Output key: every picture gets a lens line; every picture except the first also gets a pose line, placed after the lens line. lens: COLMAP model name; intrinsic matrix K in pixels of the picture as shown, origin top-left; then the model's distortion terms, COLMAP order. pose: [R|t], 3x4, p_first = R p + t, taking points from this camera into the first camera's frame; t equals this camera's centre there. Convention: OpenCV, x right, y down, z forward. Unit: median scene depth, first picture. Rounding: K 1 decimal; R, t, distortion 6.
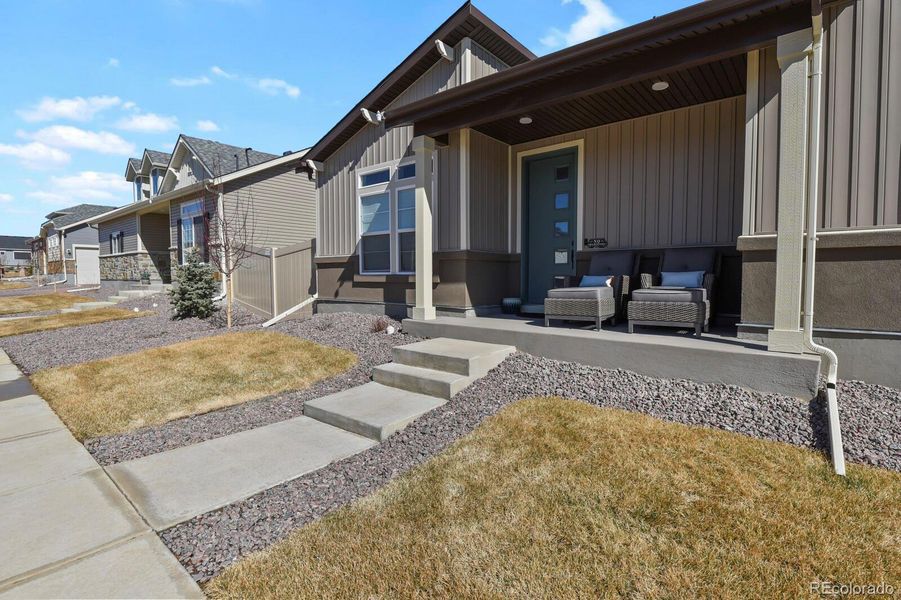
lens RADIAL K [[440.9, 0, 455.9], [0, 440.9, 301.7], [0, 0, 1]] dist [-0.012539, -0.001051]
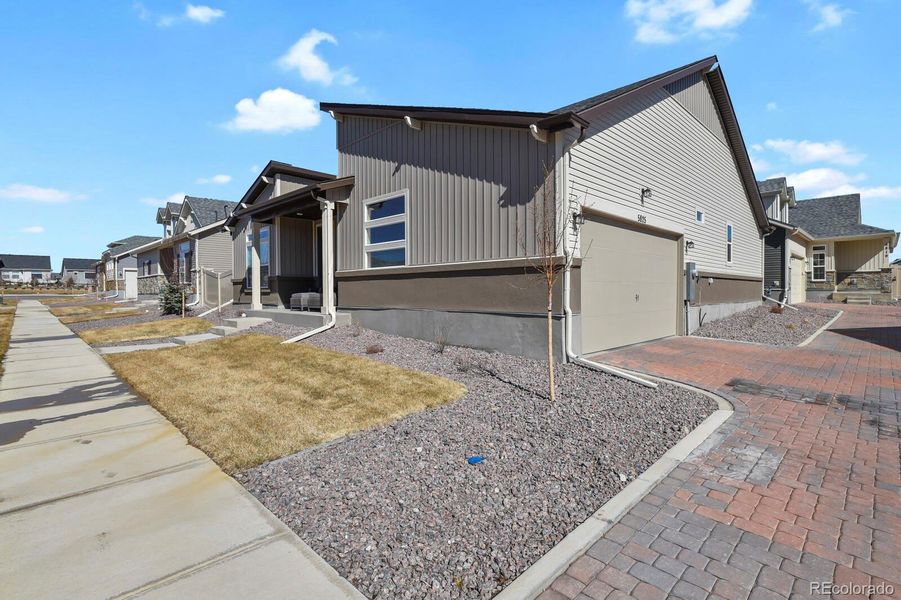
lens RADIAL K [[440.9, 0, 455.9], [0, 440.9, 301.7], [0, 0, 1]] dist [-0.012539, -0.001051]
pose [[0.995942, 0.000526, -0.089993, 0.391366], [-0.004045, 0.999234, -0.038927, 0.029529], [0.089903, 0.039133, 0.995181, -0.359501]]
